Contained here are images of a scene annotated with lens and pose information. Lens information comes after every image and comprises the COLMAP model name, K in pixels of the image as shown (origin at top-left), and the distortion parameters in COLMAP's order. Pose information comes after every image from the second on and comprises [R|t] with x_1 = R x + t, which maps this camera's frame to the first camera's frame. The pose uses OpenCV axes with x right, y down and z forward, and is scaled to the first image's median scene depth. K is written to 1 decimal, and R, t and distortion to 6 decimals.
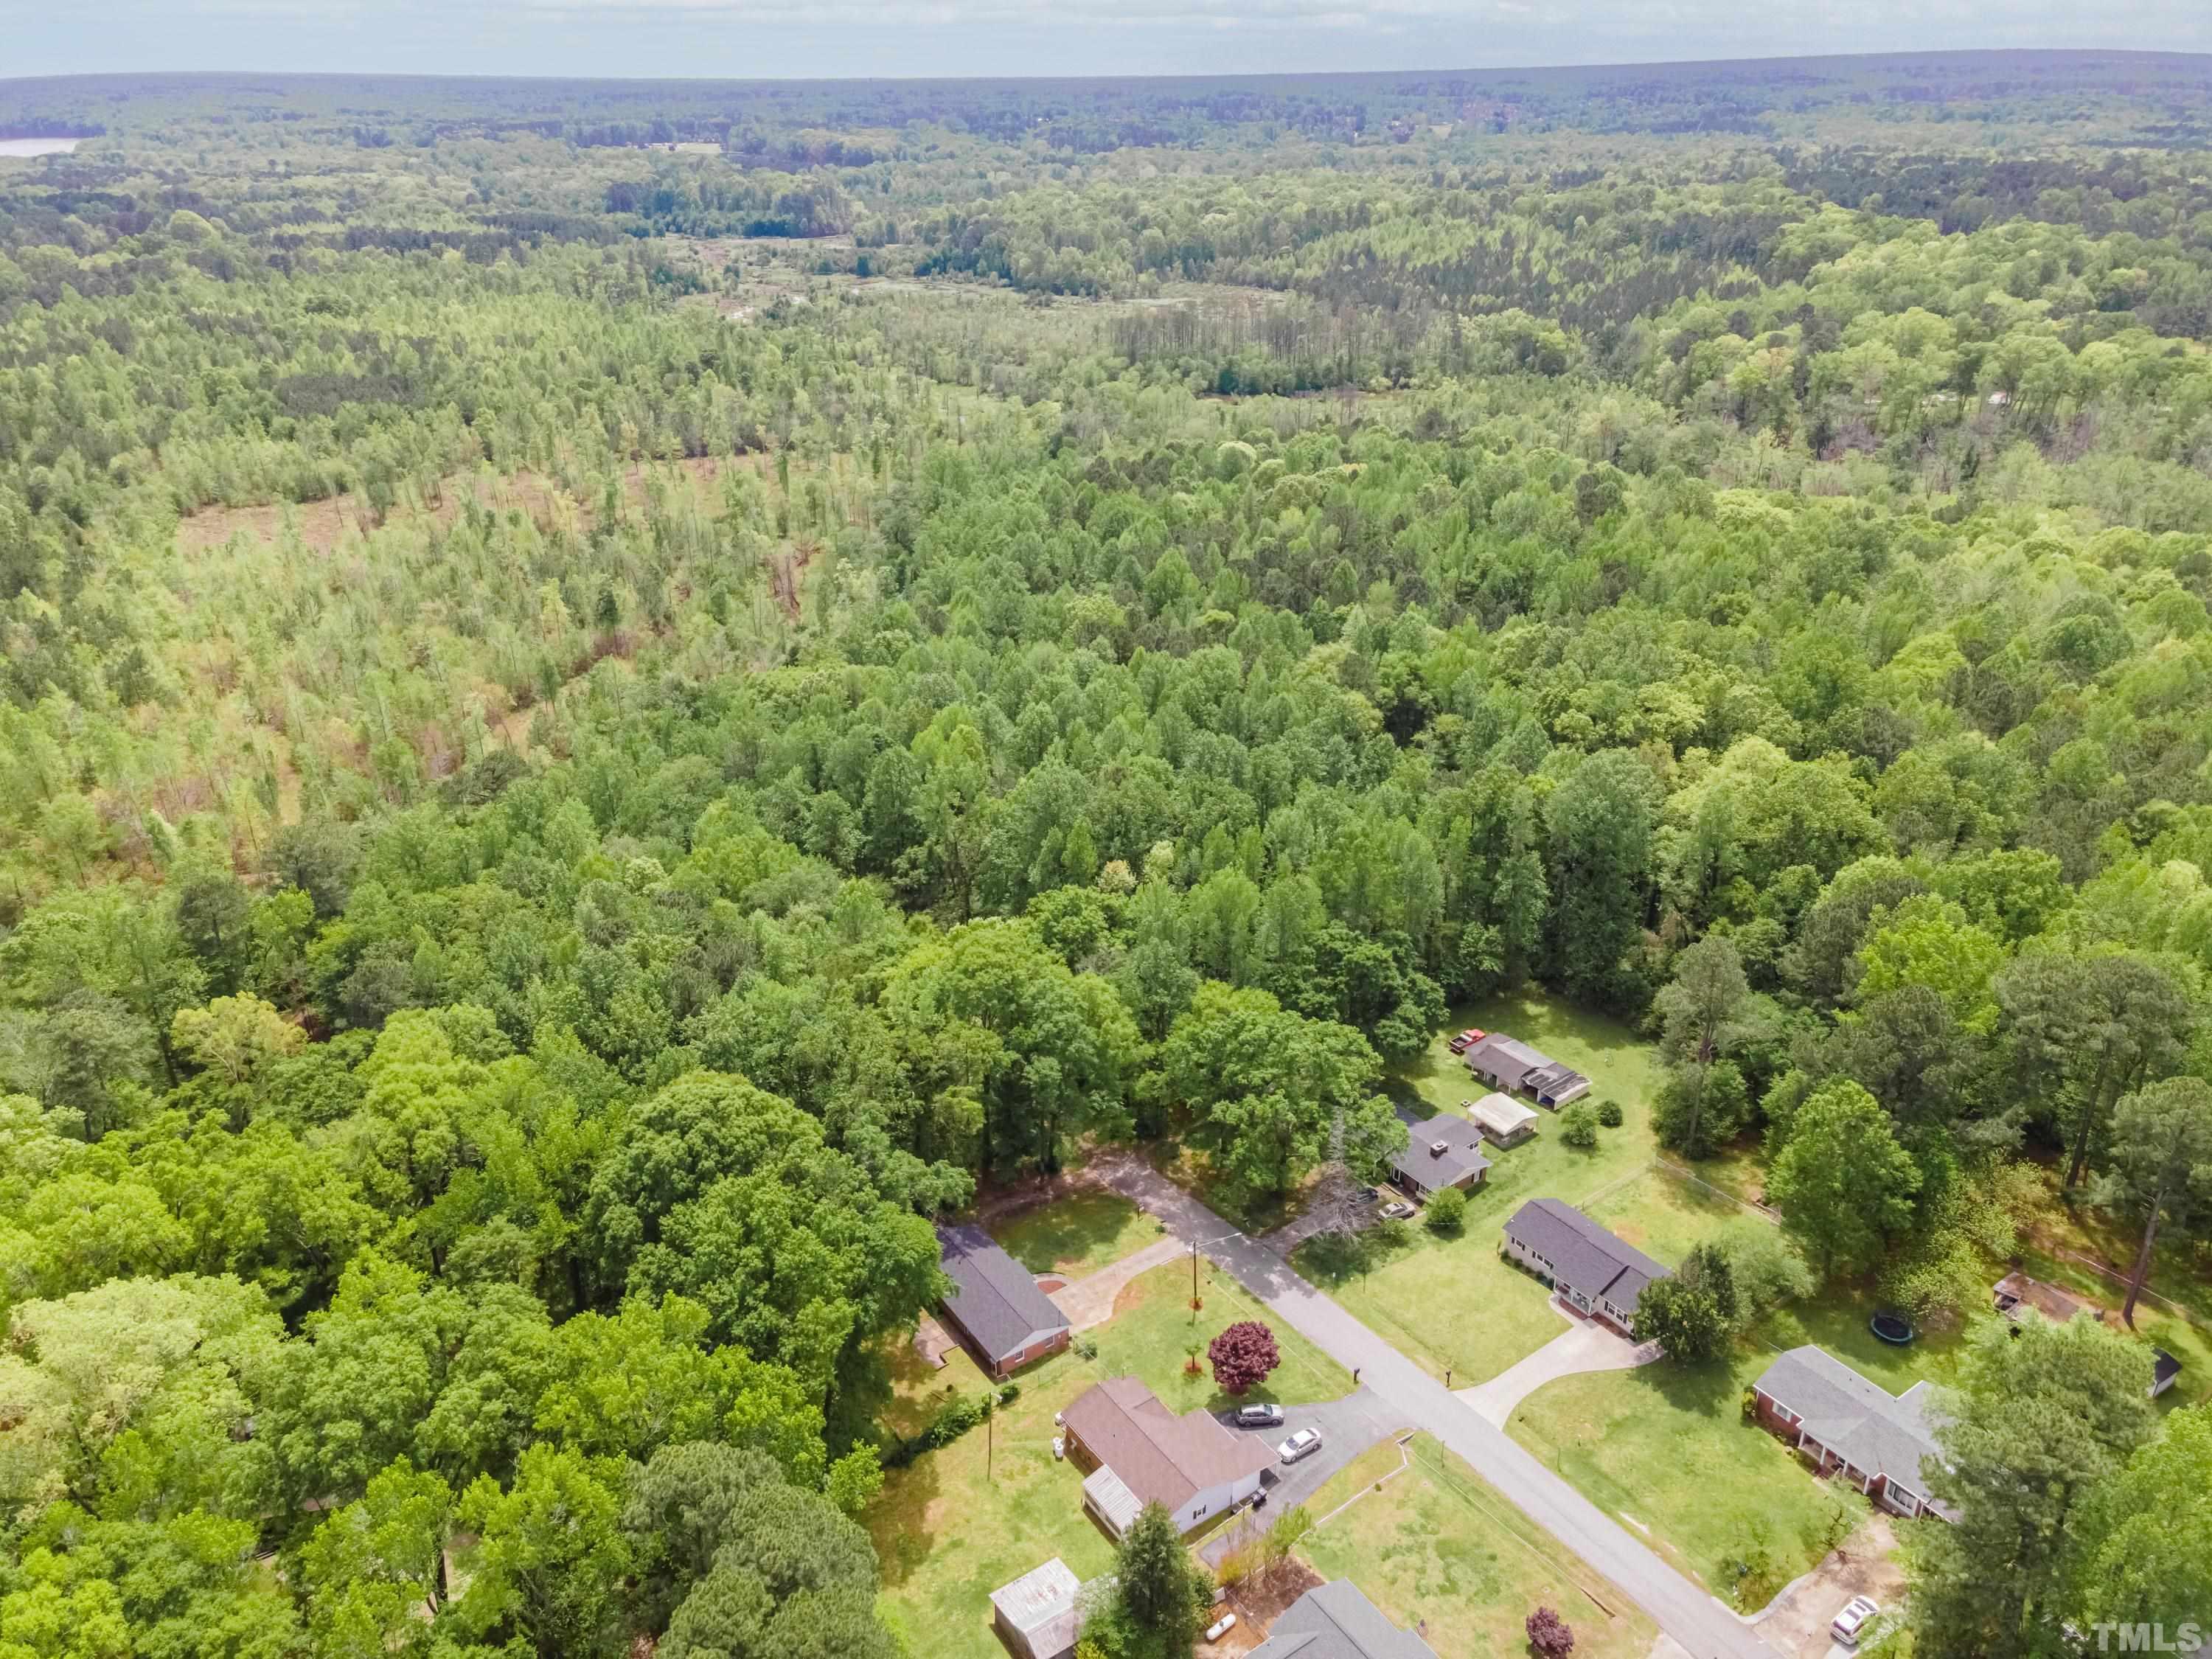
lens RADIAL K [[1605.2, 0, 1072.0], [0, 1605.2, 822.3], [0, 0, 1]] dist [0.062976, 0.003330]
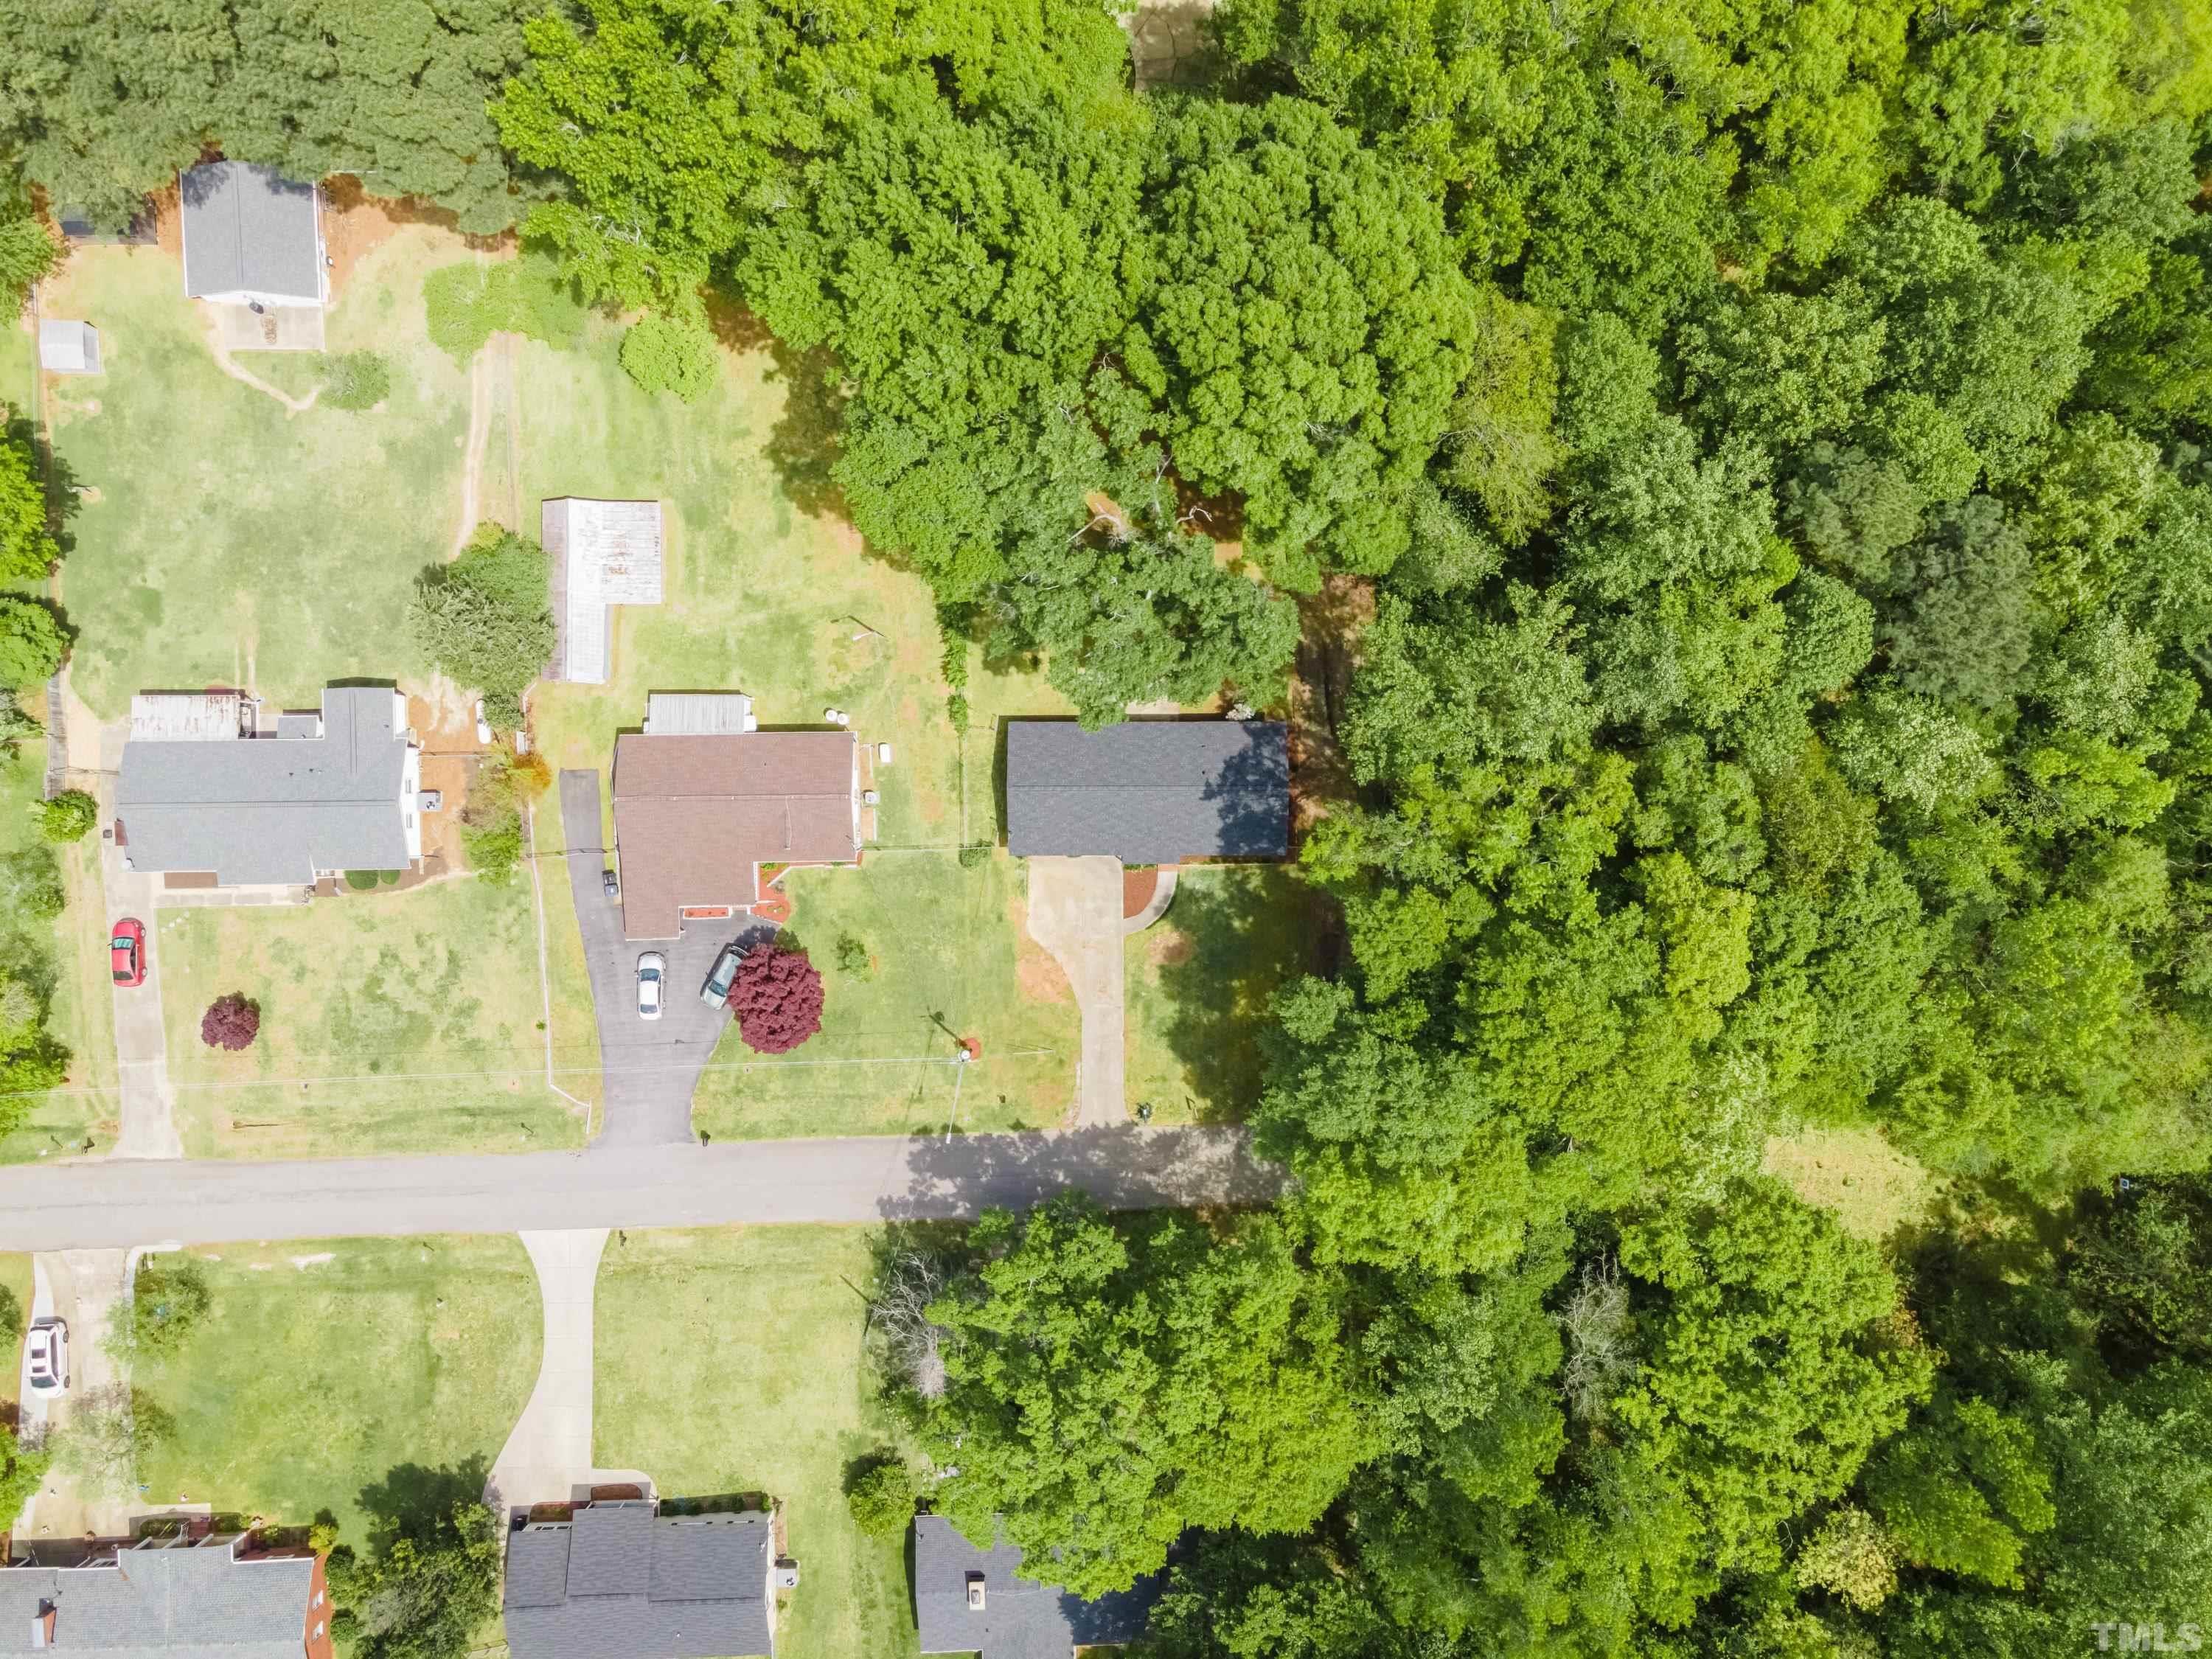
lens RADIAL K [[1655.5, 0, 1128.0], [0, 1655.5, 831.9], [0, 0, 1]] dist [0.057100, 0.005317]
pose [[-0.550998, 0.834292, 0.018915, -0.049248], [-0.344680, -0.248165, 0.905323, -0.325435], [0.759998, 0.492311, 0.424303, 0.706138]]
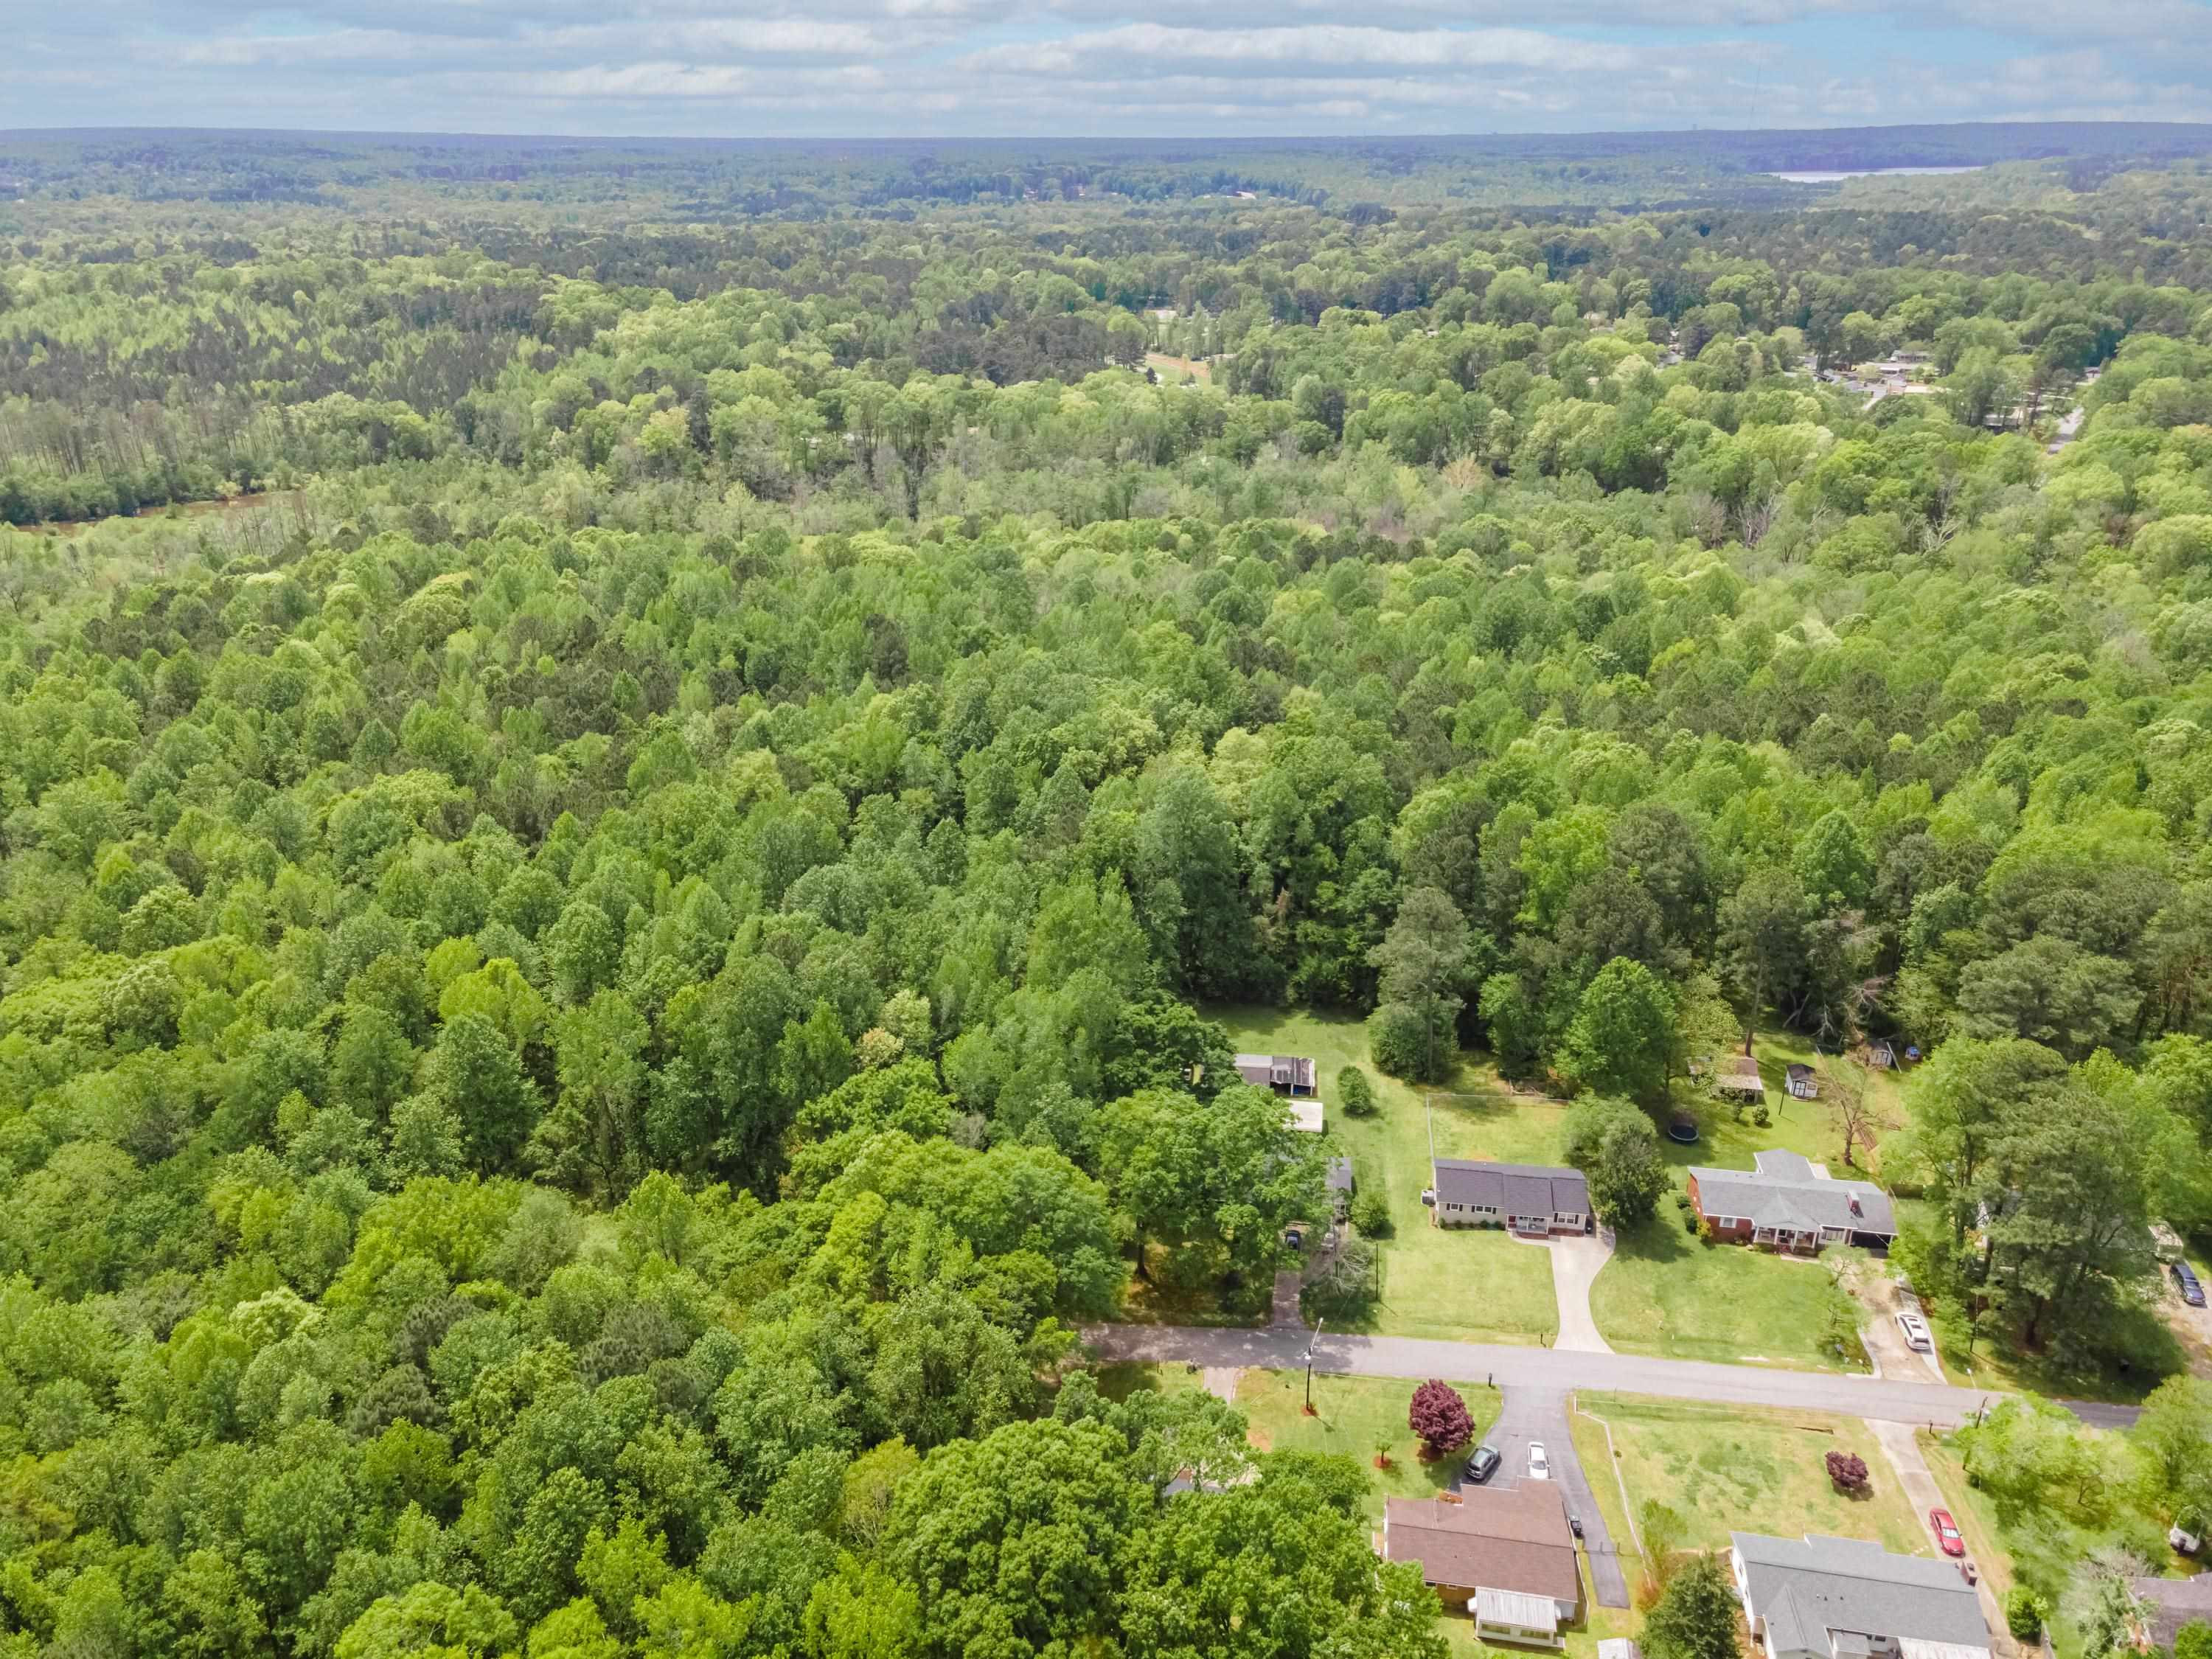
lens RADIAL K [[1605.2, 0, 1072.0], [0, 1605.2, 822.3], [0, 0, 1]] dist [0.062976, 0.003330]
pose [[0.696375, -0.275568, 0.662664, -0.563822], [0.300028, 0.950570, 0.080003, -0.155030], [-0.651955, 0.143105, 0.744631, 0.316718]]
